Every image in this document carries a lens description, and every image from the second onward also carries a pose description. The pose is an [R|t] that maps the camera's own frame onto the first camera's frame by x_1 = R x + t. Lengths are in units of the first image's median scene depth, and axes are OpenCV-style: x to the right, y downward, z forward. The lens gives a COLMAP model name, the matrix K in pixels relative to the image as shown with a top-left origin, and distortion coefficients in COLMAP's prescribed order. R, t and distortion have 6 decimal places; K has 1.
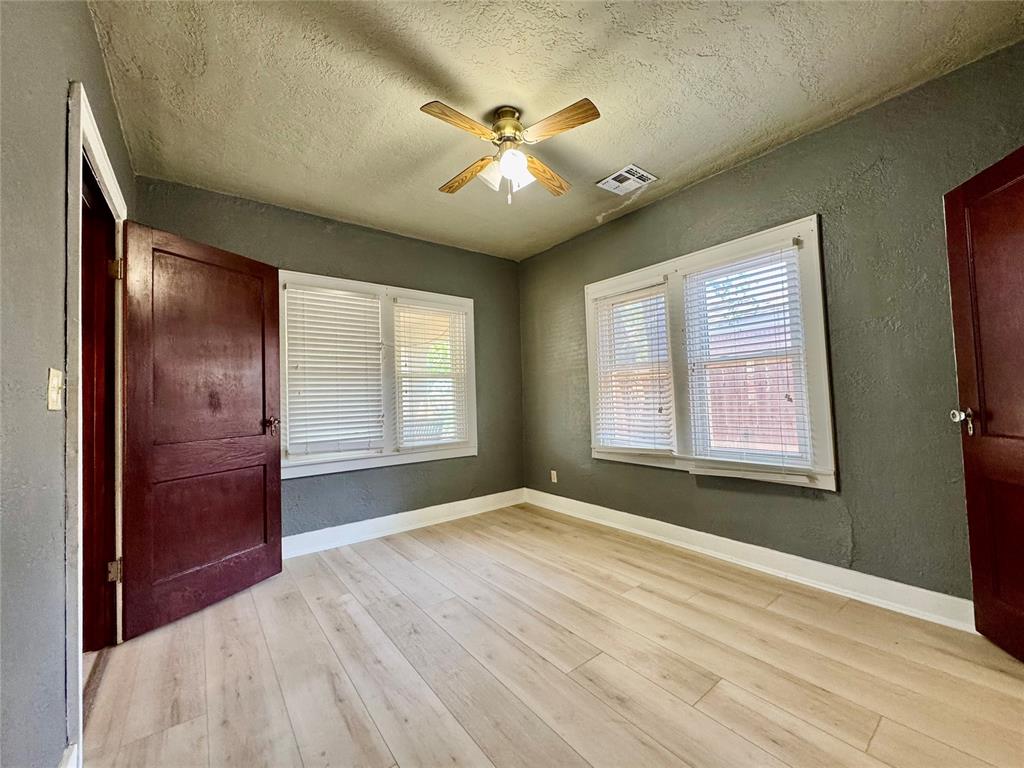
lens RADIAL K [[406.4, 0, 512.0], [0, 406.4, 384.0], [0, 0, 1]] dist [-0.003663, 0.000070]
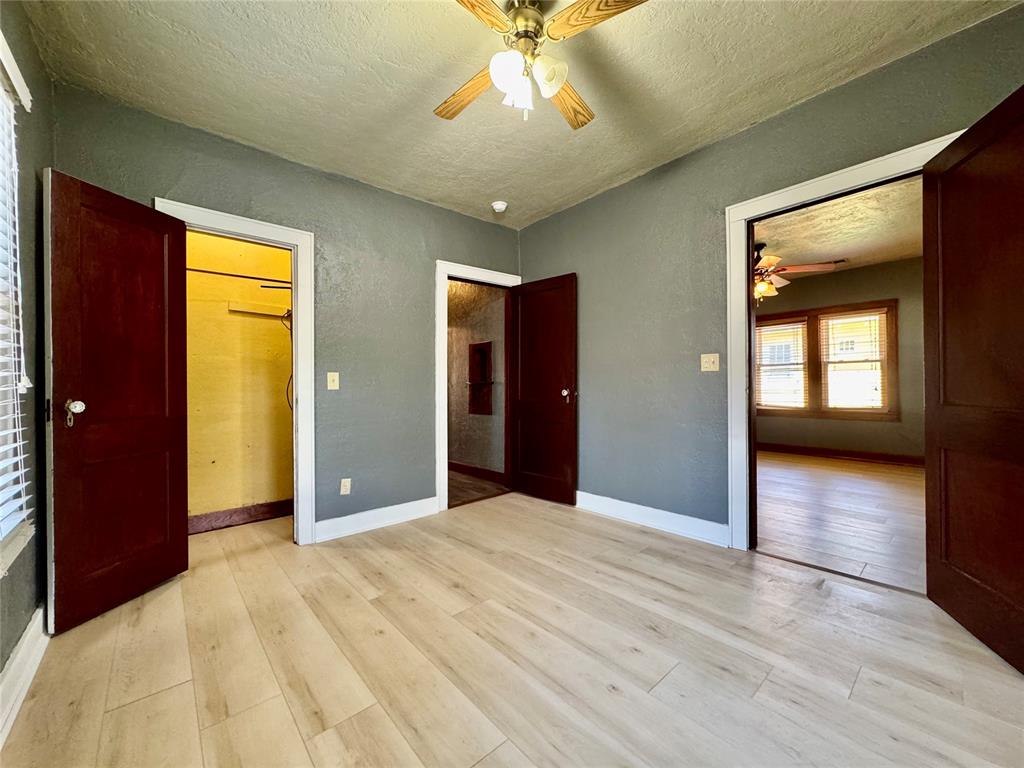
lens RADIAL K [[406.4, 0, 512.0], [0, 406.4, 384.0], [0, 0, 1]] dist [-0.003663, 0.000070]
pose [[-0.997402, 0.043734, -0.057233, 0.105243], [0.045981, 0.998198, -0.038555, 0.110771], [0.055444, -0.041086, -0.997616, 2.092039]]
